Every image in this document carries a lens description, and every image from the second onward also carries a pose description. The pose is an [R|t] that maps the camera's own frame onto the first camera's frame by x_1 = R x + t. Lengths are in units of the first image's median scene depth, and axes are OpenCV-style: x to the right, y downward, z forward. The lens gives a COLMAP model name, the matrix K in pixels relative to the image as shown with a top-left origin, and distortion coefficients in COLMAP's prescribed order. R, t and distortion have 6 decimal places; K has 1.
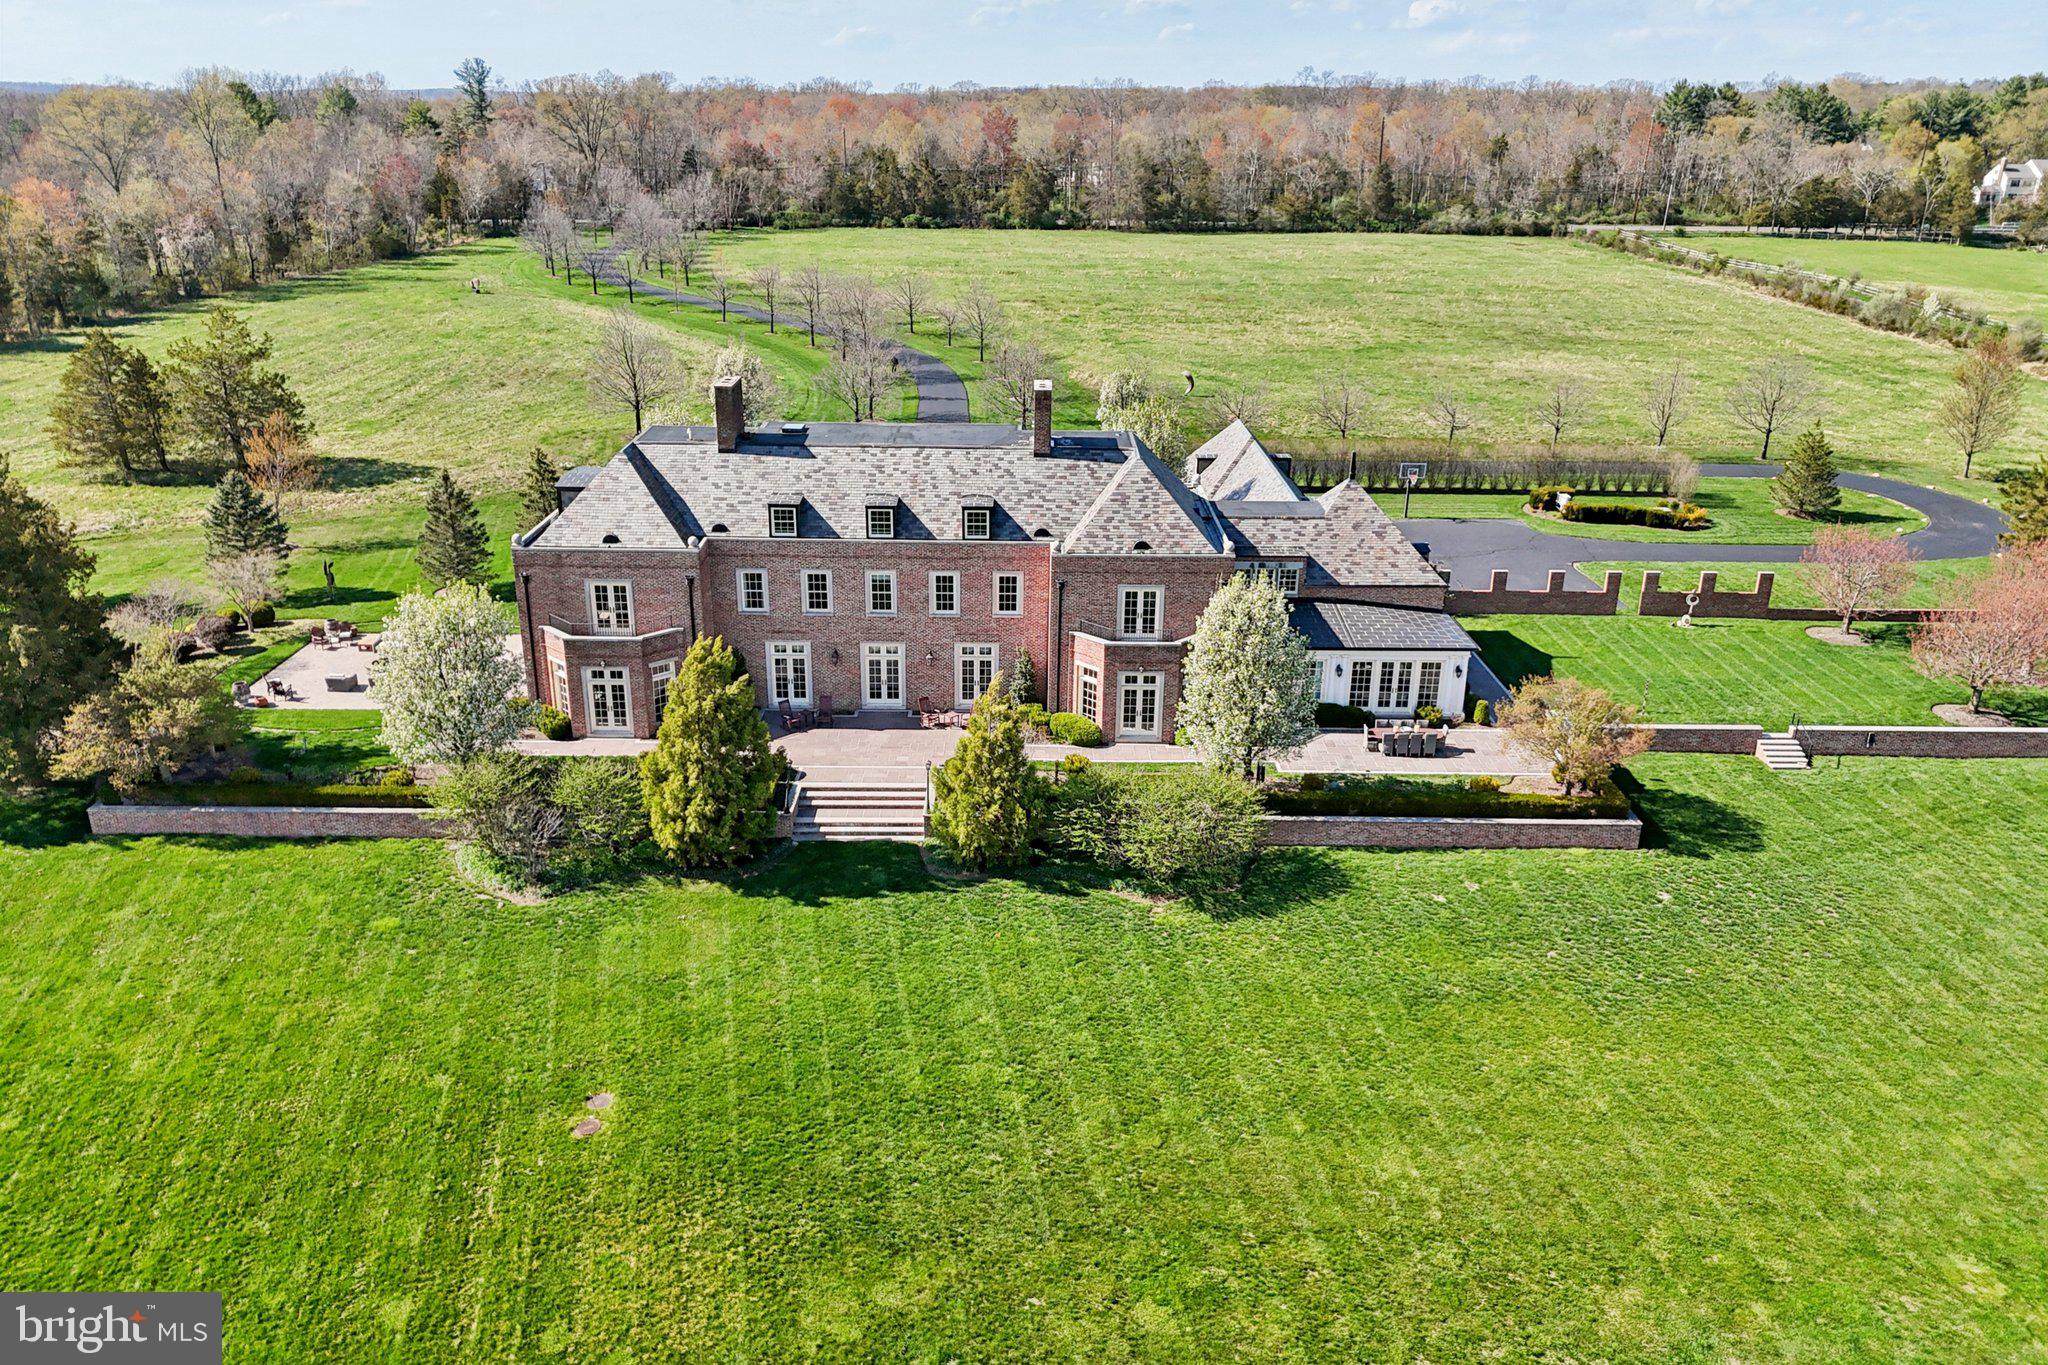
lens RADIAL K [[1515.8, 0, 1024.0], [0, 1515.8, 682.5], [0, 0, 1]] dist [0.067631, -0.062606]
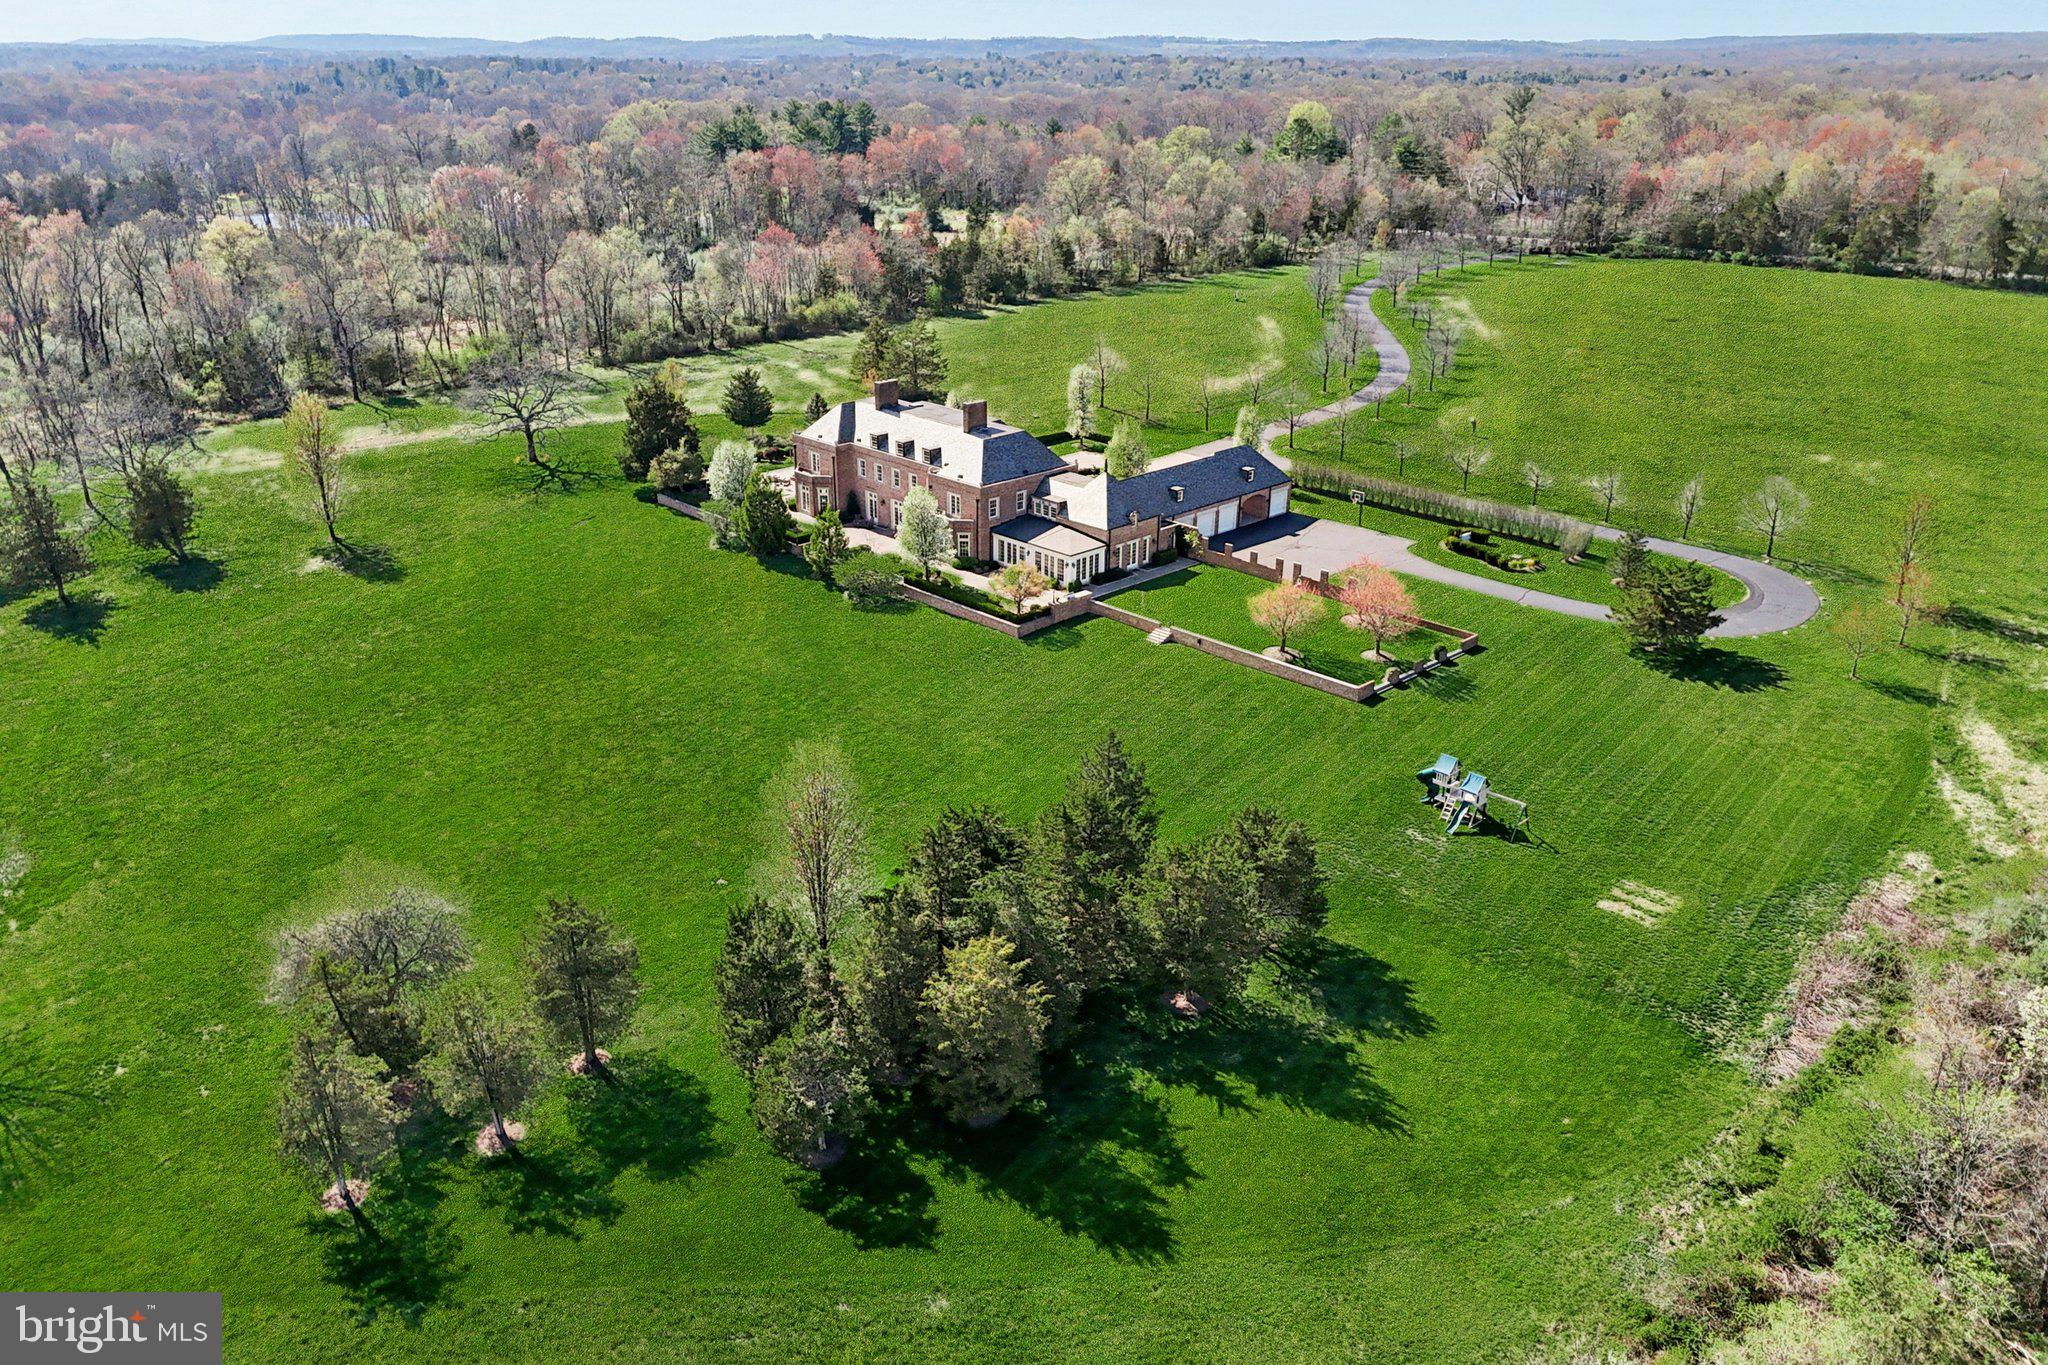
lens RADIAL K [[1525.5, 0, 1016.3], [0, 1525.5, 685.2], [0, 0, 1]] dist [0.067860, -0.063813]
pose [[0.684478, 0.268755, -0.677688, 1.691177], [-0.248311, 0.959933, 0.129888, -0.102563], [0.685443, 0.079372, 0.723787, -0.550815]]
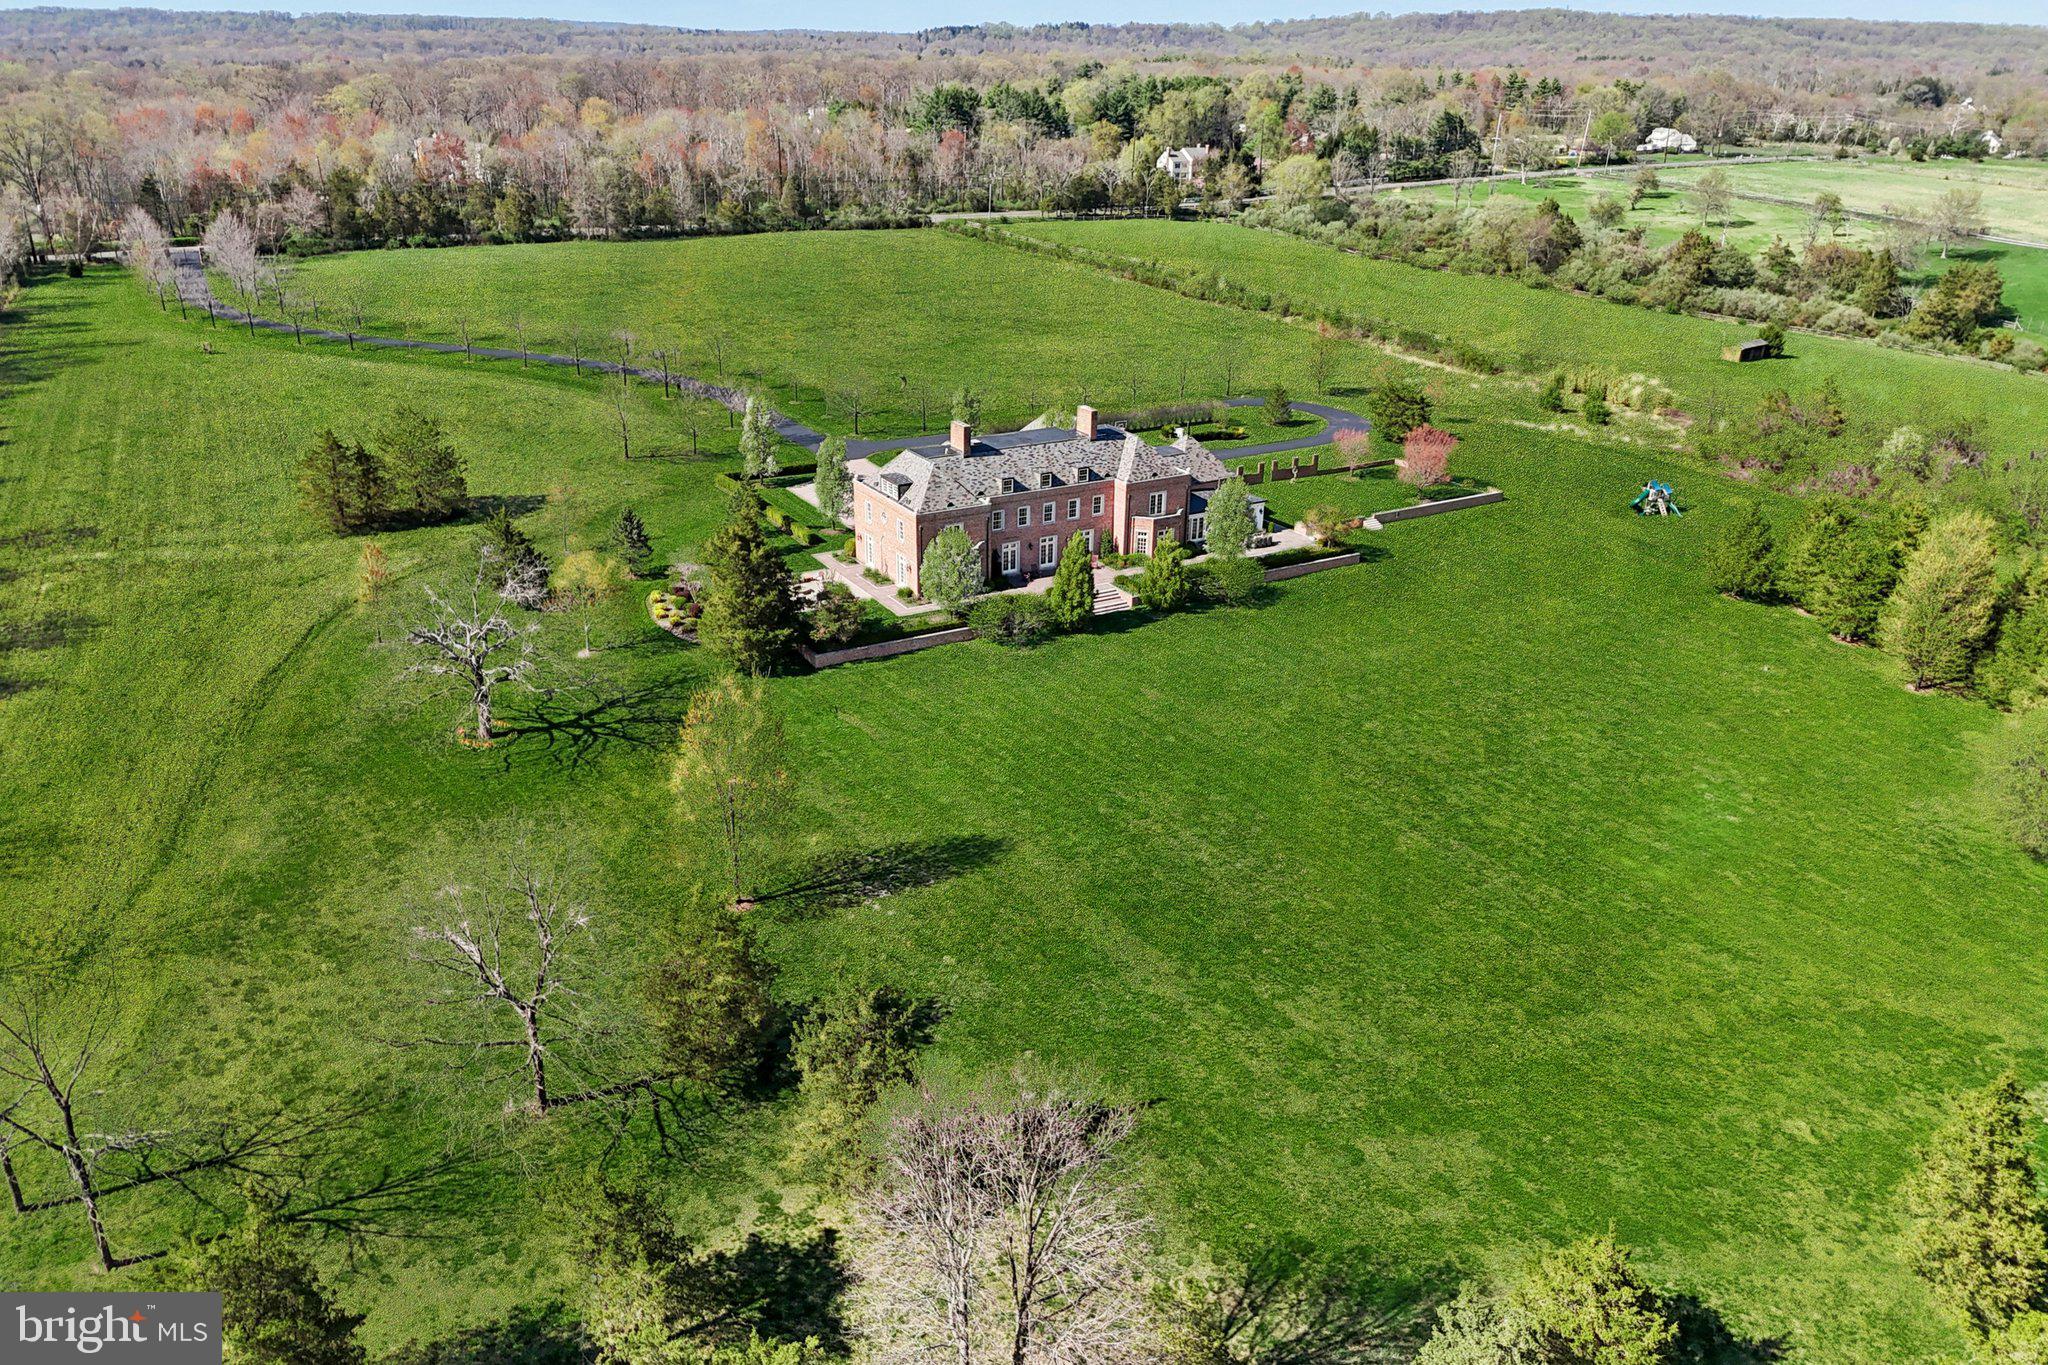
lens RADIAL K [[1525.5, 0, 1016.3], [0, 1525.5, 685.2], [0, 0, 1]] dist [0.067860, -0.063813]
pose [[0.866185, -0.192844, 0.461015, -1.167130], [0.172580, 0.981217, 0.086191, -0.013123], [-0.468978, 0.004905, 0.883196, -0.890869]]
